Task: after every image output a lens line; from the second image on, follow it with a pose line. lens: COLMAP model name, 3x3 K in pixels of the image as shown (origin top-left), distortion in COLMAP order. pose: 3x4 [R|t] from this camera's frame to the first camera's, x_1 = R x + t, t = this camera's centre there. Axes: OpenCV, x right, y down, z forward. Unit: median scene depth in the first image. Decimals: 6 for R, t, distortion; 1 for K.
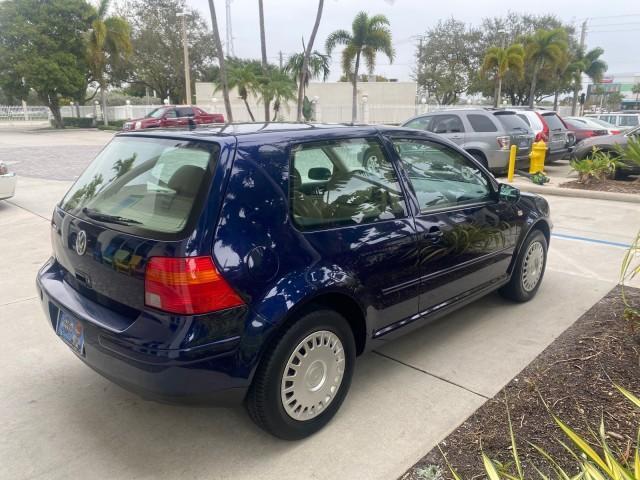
lens RADIAL K [[490.4, 0, 319.7], [0, 490.4, 237.8], [0, 0, 1]] dist [0.011871, -0.008358]
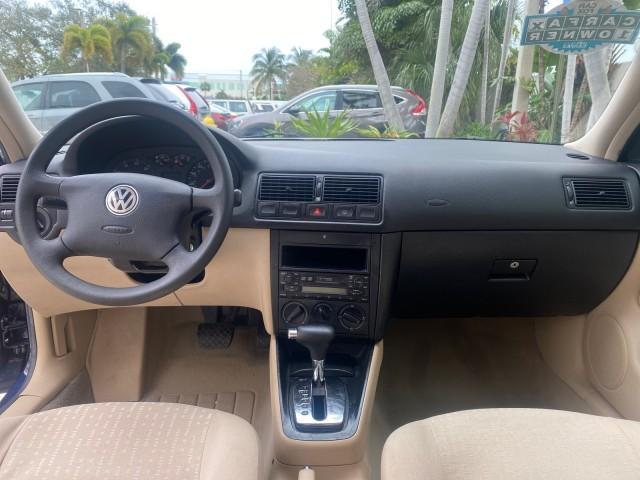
lens RADIAL K [[494.4, 0, 319.0], [0, 494.4, 237.0], [0, 0, 1]] dist [-0.003016, 0.002265]
pose [[0.705844, -0.162652, 0.689441, -0.001956], [0.159106, 0.984816, 0.069444, -0.007431], [-0.690268, 0.060678, 0.721005, 0.072309]]
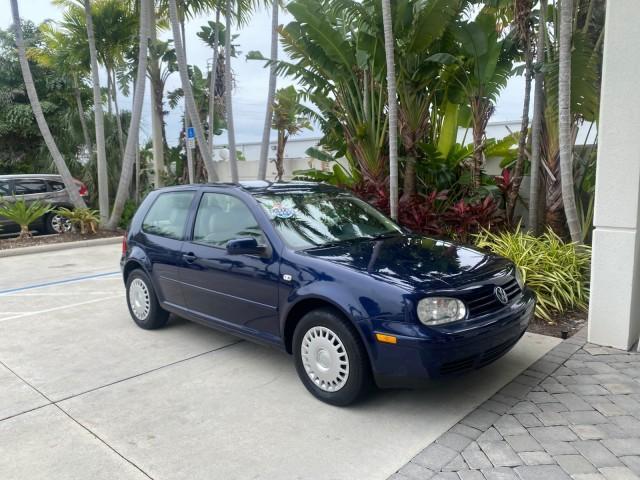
lens RADIAL K [[490.4, 0, 319.7], [0, 490.4, 237.8], [0, 0, 1]] dist [0.011871, -0.008358]
pose [[-0.015288, -0.129112, 0.991512, -0.105159], [0.260712, 0.956811, 0.128613, -0.016163], [-0.965296, 0.260465, 0.019034, 0.064051]]
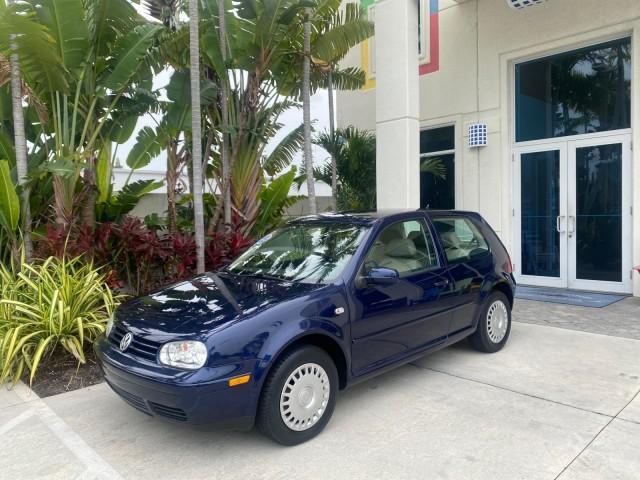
lens RADIAL K [[490.4, 0, 319.7], [0, 490.4, 237.8], [0, 0, 1]] dist [0.011871, -0.008358]
pose [[-0.998692, 0.021877, 0.046220, 0.006804], [0.034384, 0.956315, 0.290310, -0.042616], [-0.037850, 0.291519, -0.955816, 0.176353]]
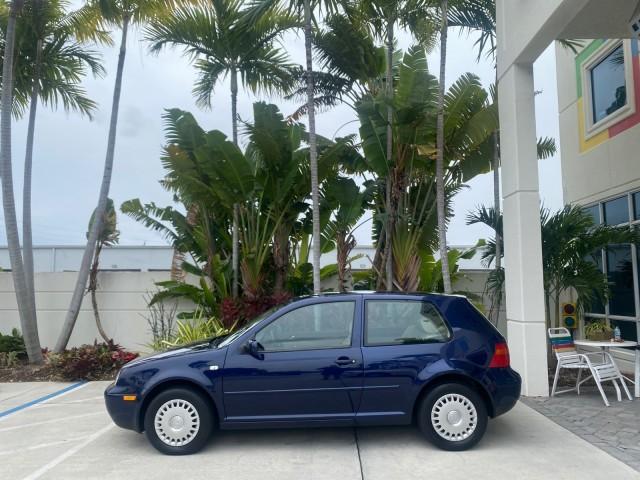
lens RADIAL K [[488.6, 0, 319.7], [0, 488.6, 239.7], [0, 0, 1]] dist [0.047334, -0.058611]
pose [[-0.683075, 0.074811, 0.726507, -0.084477], [0.181988, 0.980798, 0.070113, -0.039755], [-0.707311, 0.180108, -0.683573, 0.158288]]
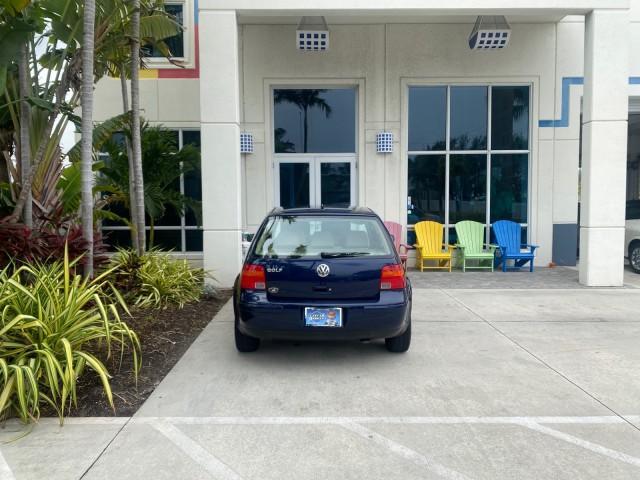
lens RADIAL K [[487.1, 0, 318.9], [0, 487.1, 243.0], [0, 0, 1]] dist [0.034163, -0.003004]
pose [[-0.713685, 0.056434, -0.698189, 0.093423], [-0.166122, 0.954677, 0.246974, -0.040118], [0.680483, 0.292246, -0.671964, 0.164740]]
